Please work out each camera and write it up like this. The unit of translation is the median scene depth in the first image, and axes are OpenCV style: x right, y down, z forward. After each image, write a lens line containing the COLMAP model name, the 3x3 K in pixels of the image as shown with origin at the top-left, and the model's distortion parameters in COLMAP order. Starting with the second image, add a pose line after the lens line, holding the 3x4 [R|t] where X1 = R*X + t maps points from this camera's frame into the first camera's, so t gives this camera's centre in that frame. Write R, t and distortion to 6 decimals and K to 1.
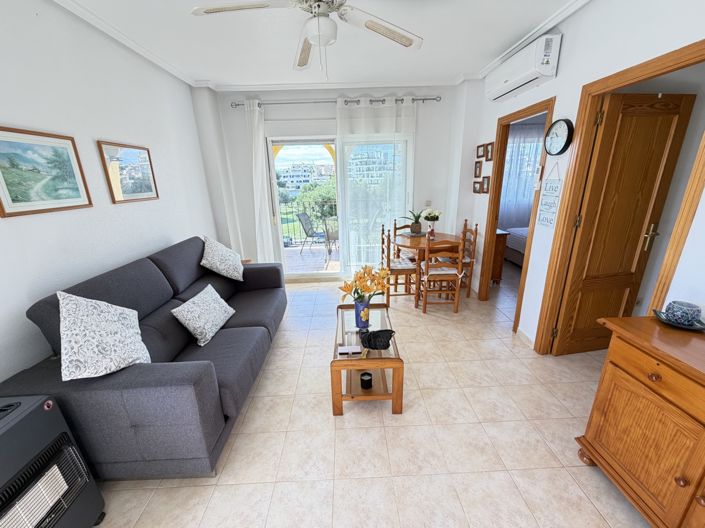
lens RADIAL K [[280.5, 0, 350.9], [0, 280.5, 264.6], [0, 0, 1]] dist [-0.000142, -0.000251]
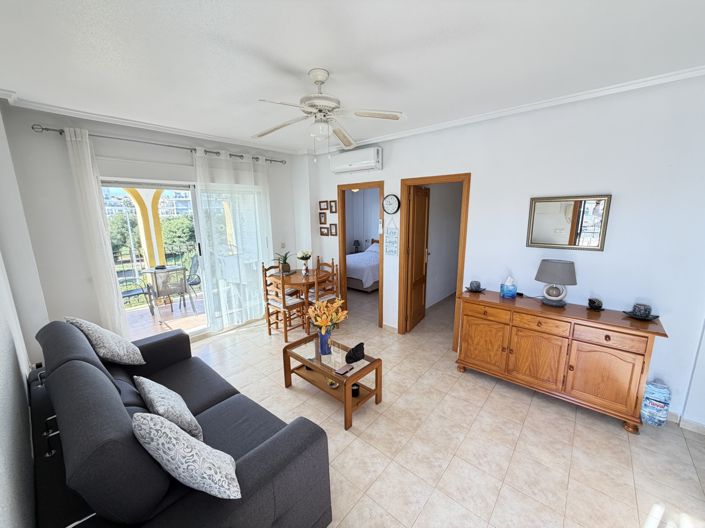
lens RADIAL K [[280.5, 0, 350.9], [0, 280.5, 264.6], [0, 0, 1]] dist [-0.000142, -0.000251]
pose [[0.676608, -0.119586, 0.726568, -0.549536], [0.210734, 0.976900, -0.035455, -0.061860], [-0.705545, 0.177102, 0.686179, 0.042355]]
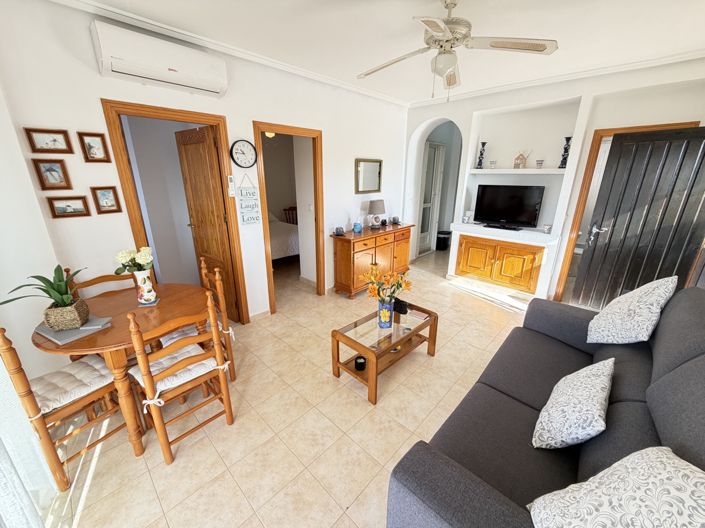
lens RADIAL K [[280.5, 0, 350.9], [0, 280.5, 264.6], [0, 0, 1]] dist [-0.000142, -0.000251]
pose [[-0.704675, -0.188284, 0.684092, -0.422603], [0.226891, 0.853727, 0.468691, -0.386191], [-0.672275, 0.485489, -0.558880, 1.229014]]
